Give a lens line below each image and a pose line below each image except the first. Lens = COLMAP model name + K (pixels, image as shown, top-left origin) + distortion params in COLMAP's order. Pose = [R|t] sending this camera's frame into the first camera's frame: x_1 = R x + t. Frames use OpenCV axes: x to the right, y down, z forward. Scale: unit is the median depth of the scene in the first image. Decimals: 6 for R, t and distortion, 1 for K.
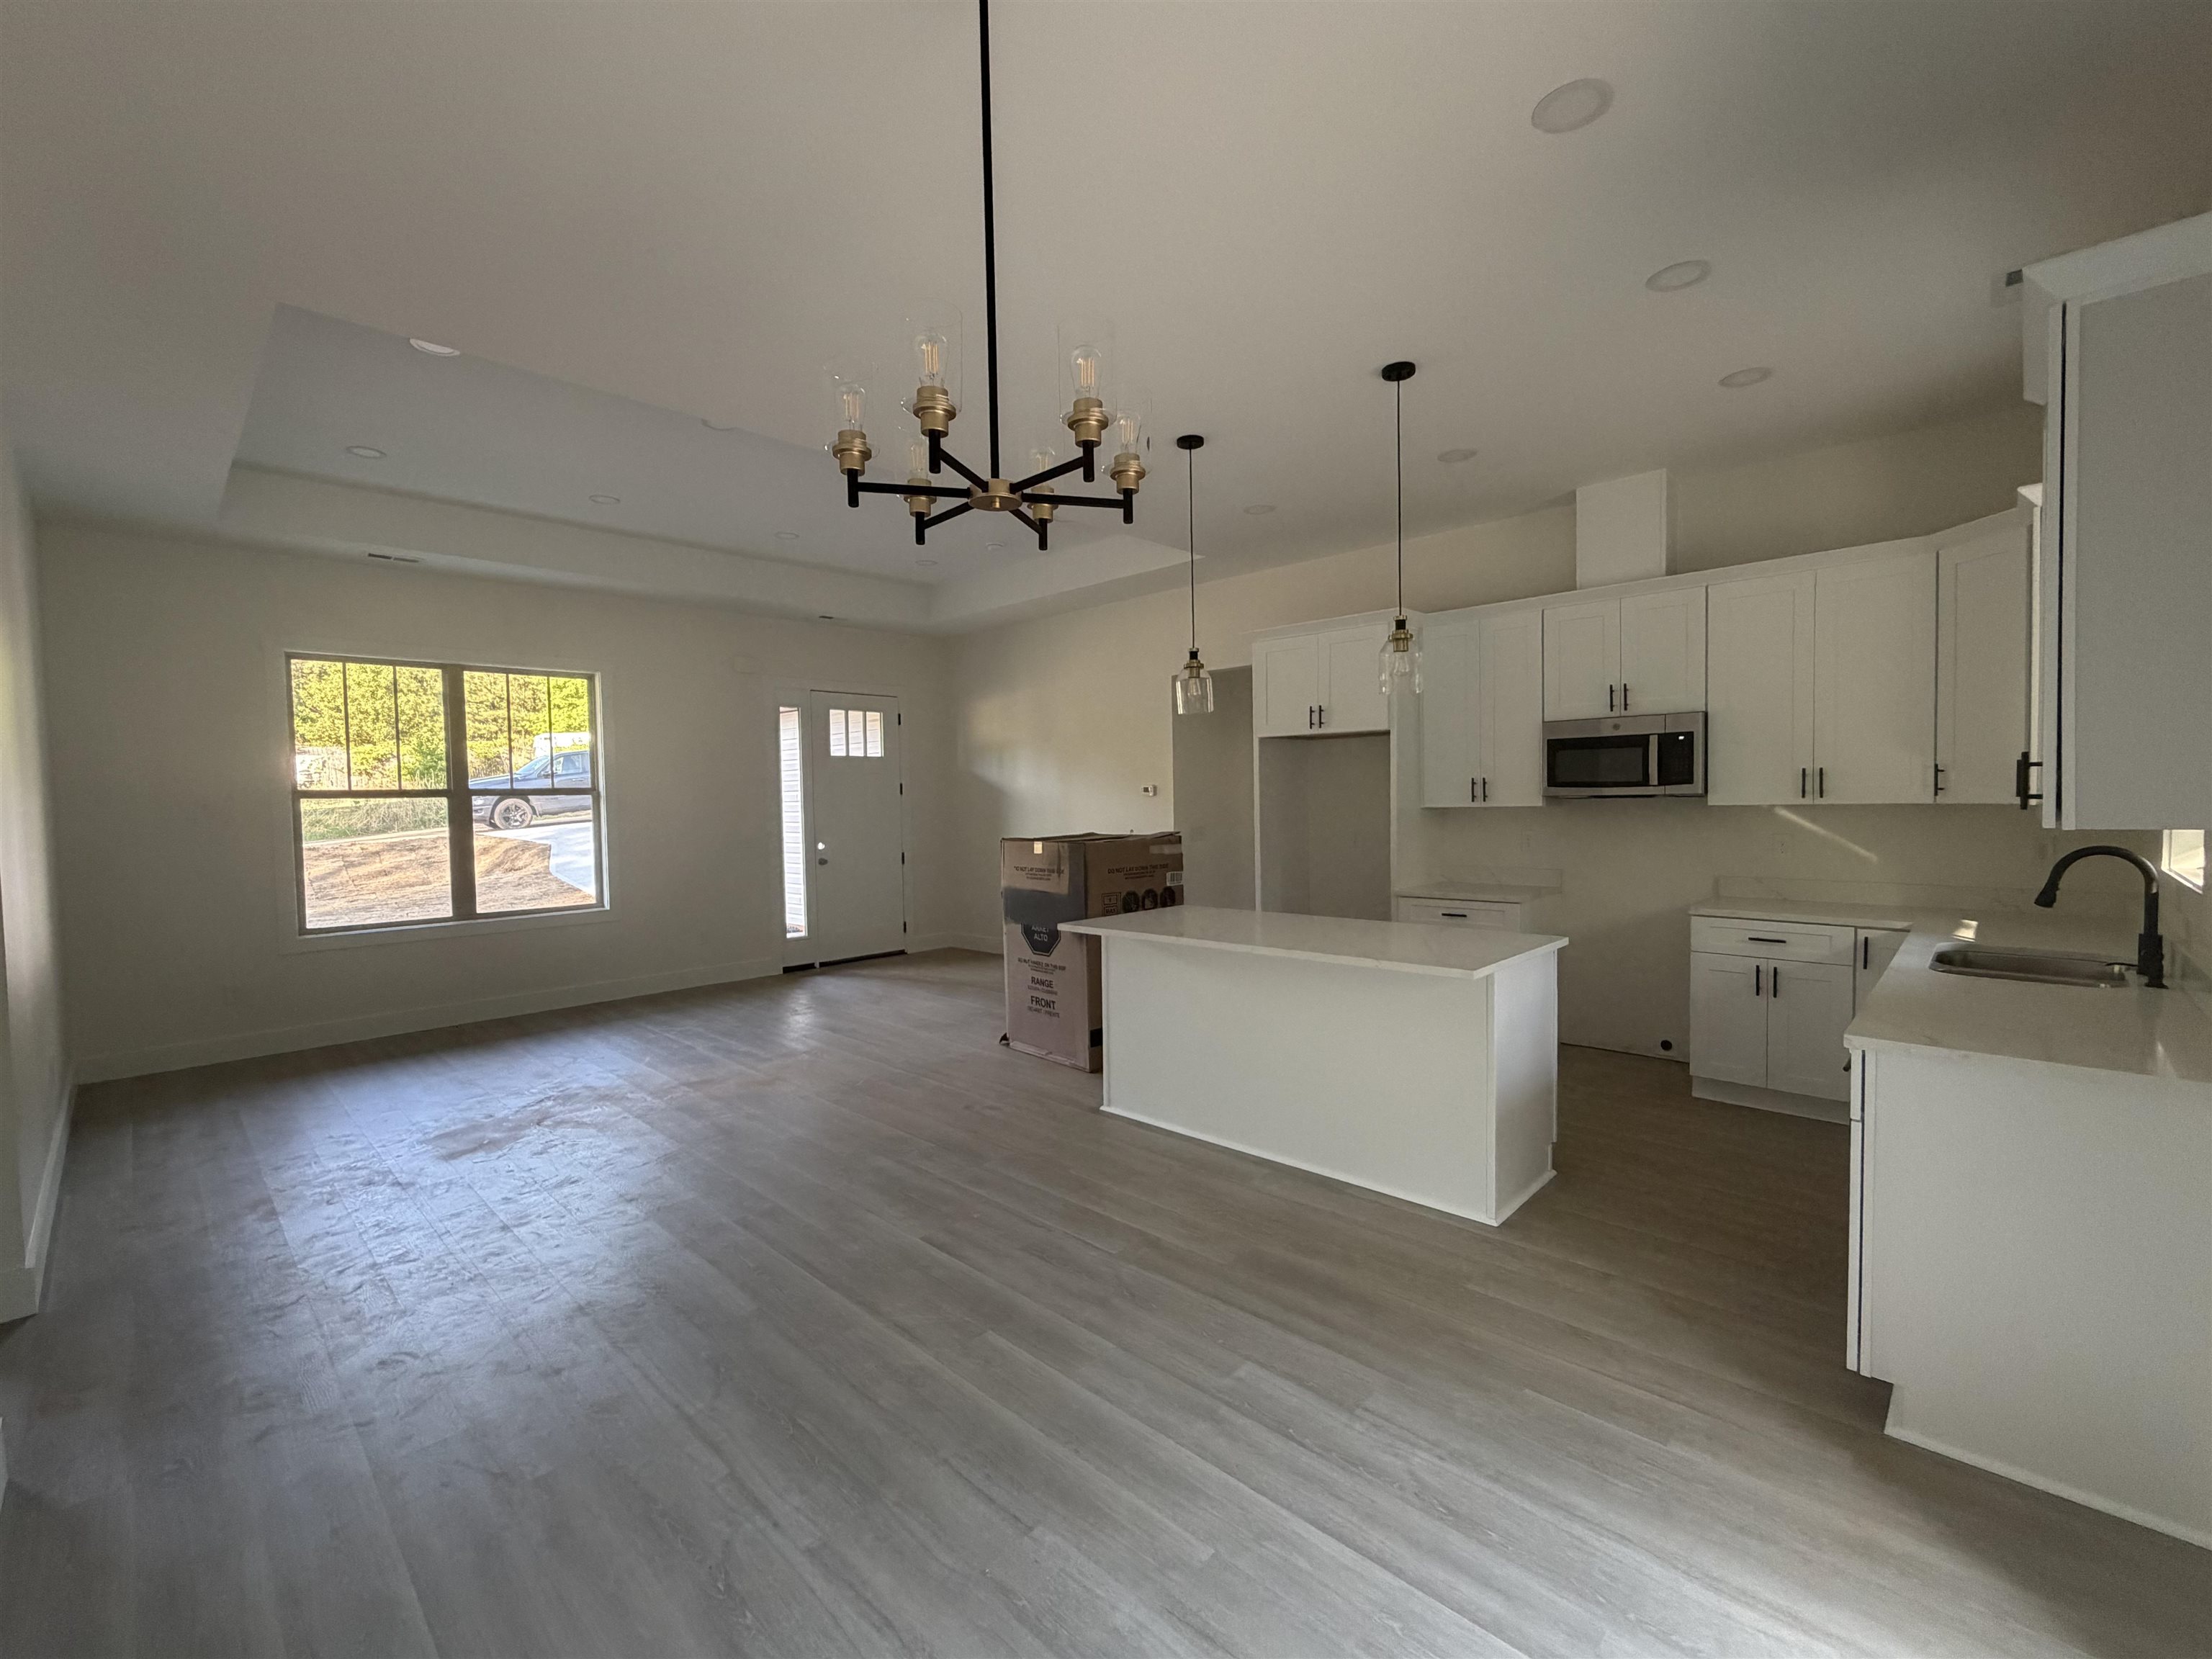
lens RADIAL K [[938.1, 0, 1103.1], [0, 938.1, 829.2], [0, 0, 1]] dist [0.001585, -0.000182]
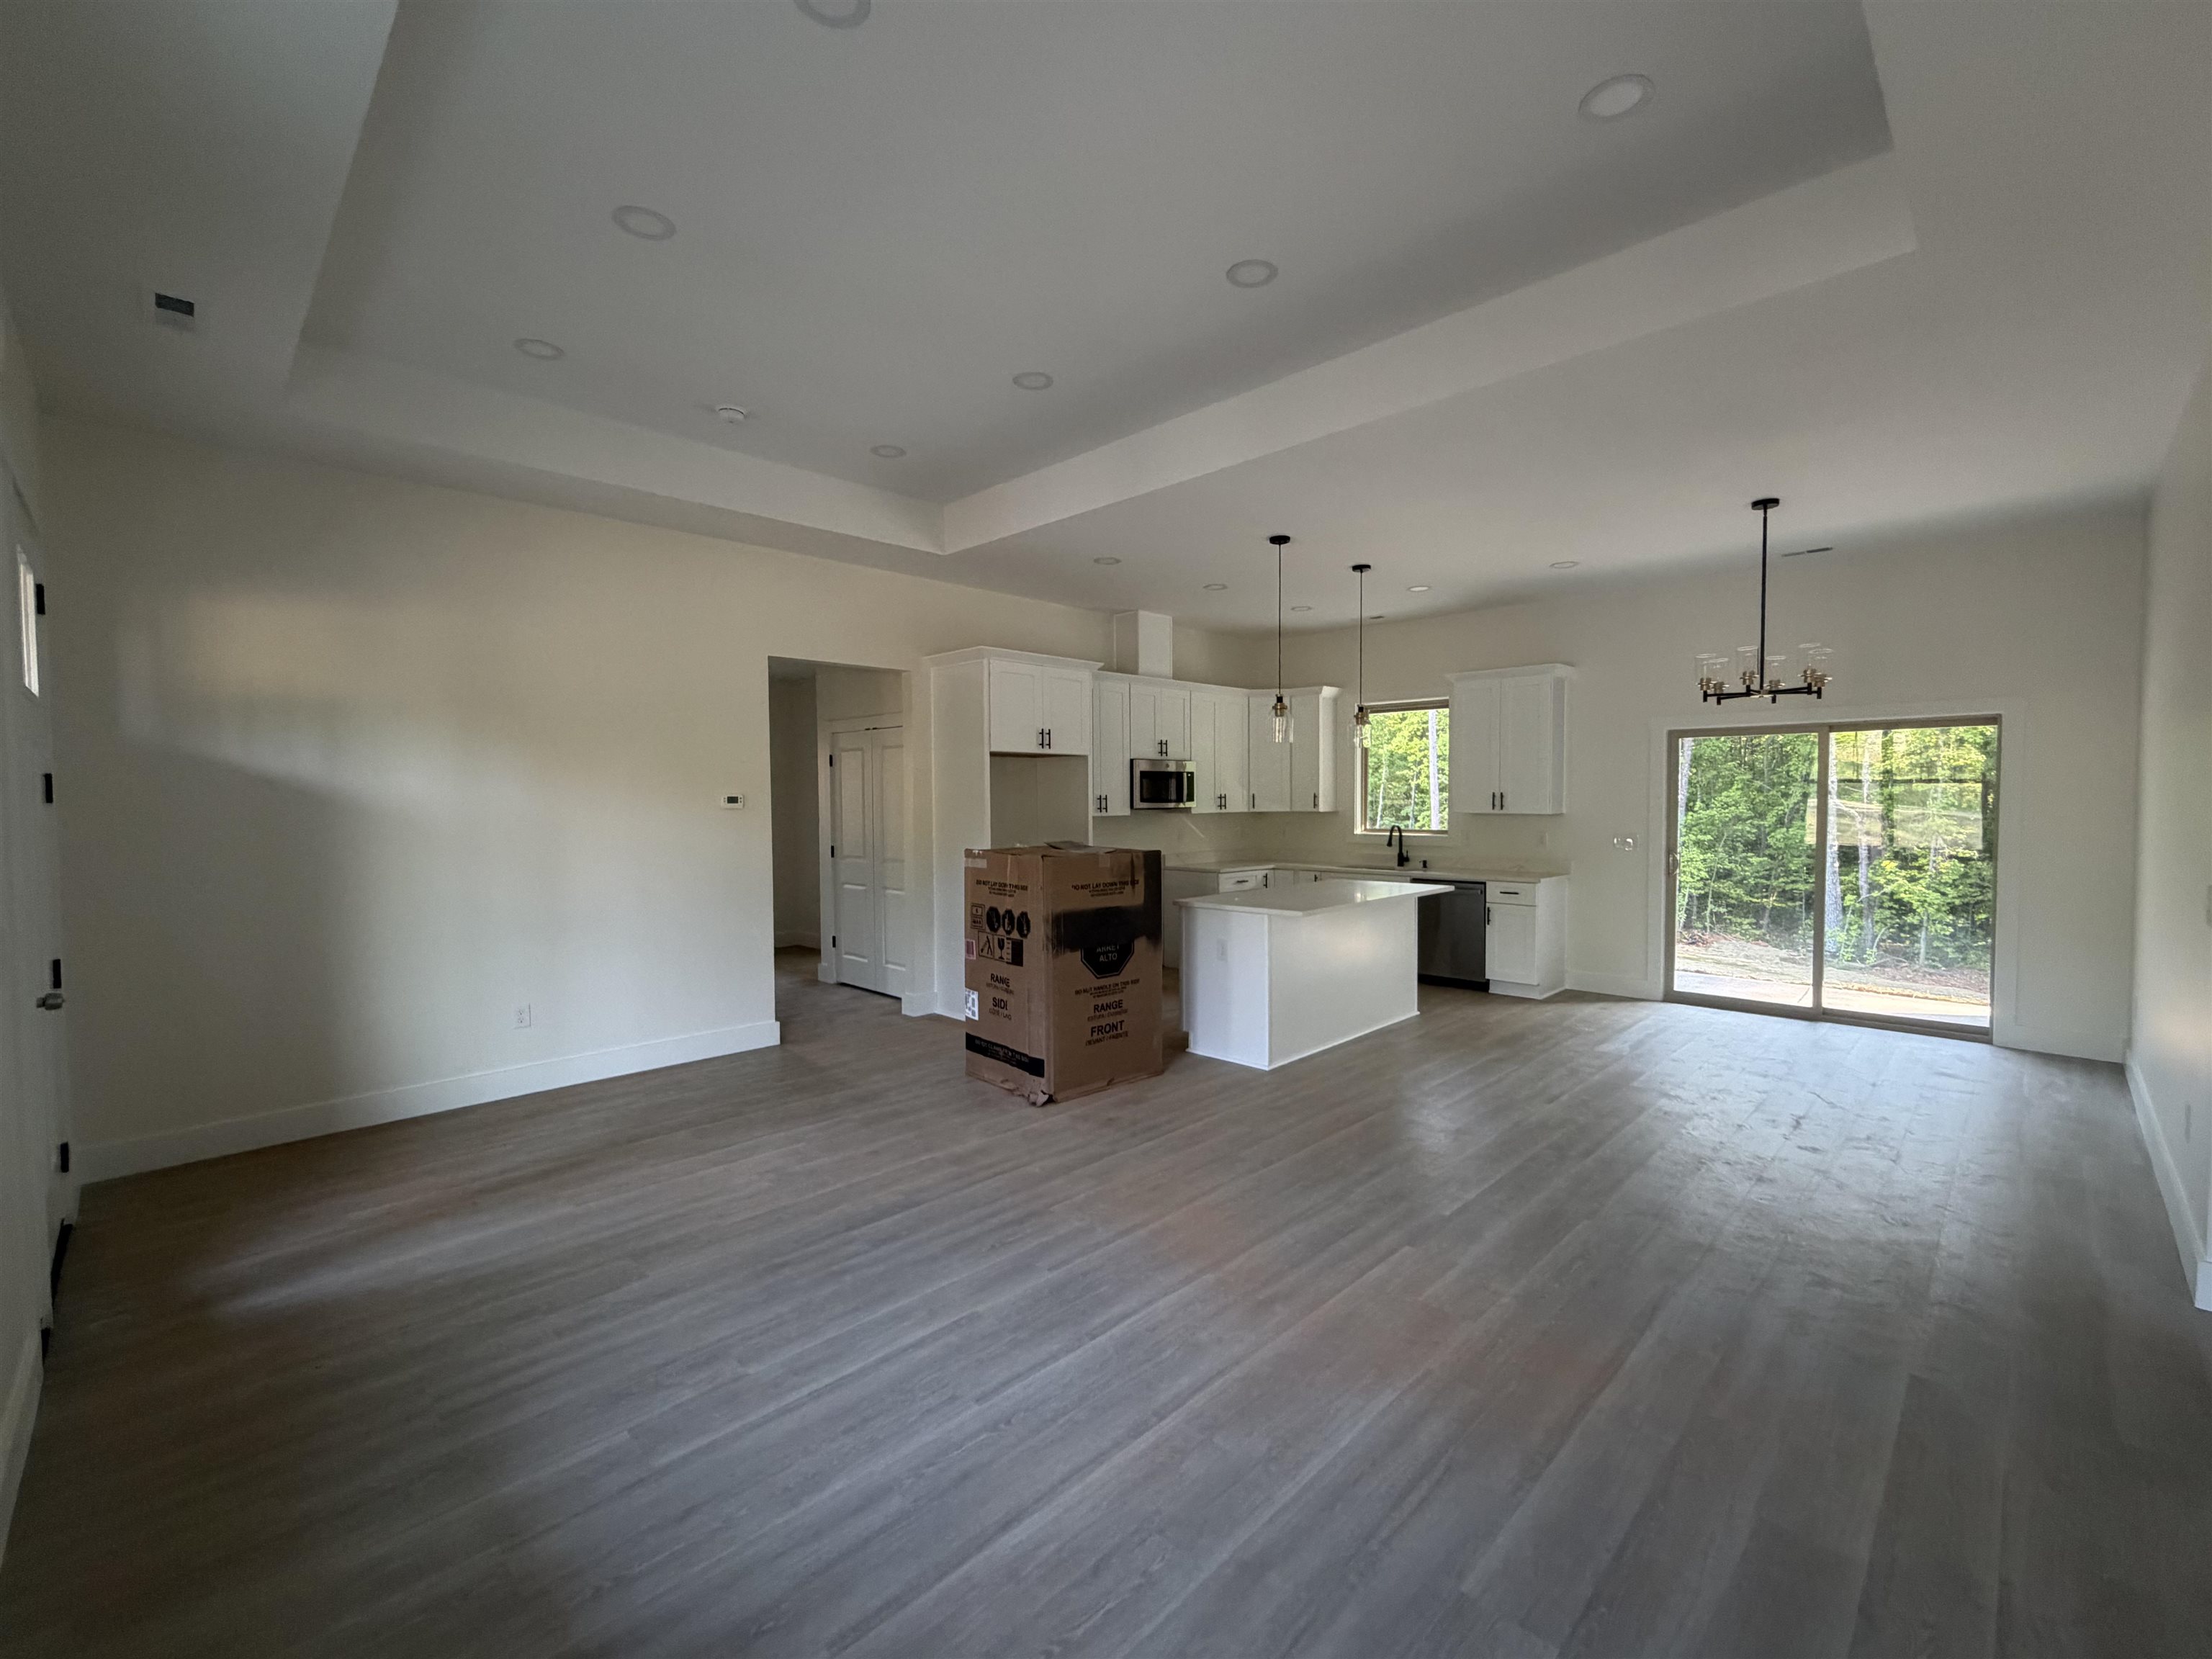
lens RADIAL K [[938.1, 0, 1104.2], [0, 938.1, 832.1], [0, 0, 1]] dist [0.001585, -0.000182]
pose [[0.014640, -0.018519, 0.999721, -1.087626], [0.041486, 0.998979, 0.017898, -0.027372], [-0.999032, 0.041212, 0.015393, 1.085007]]
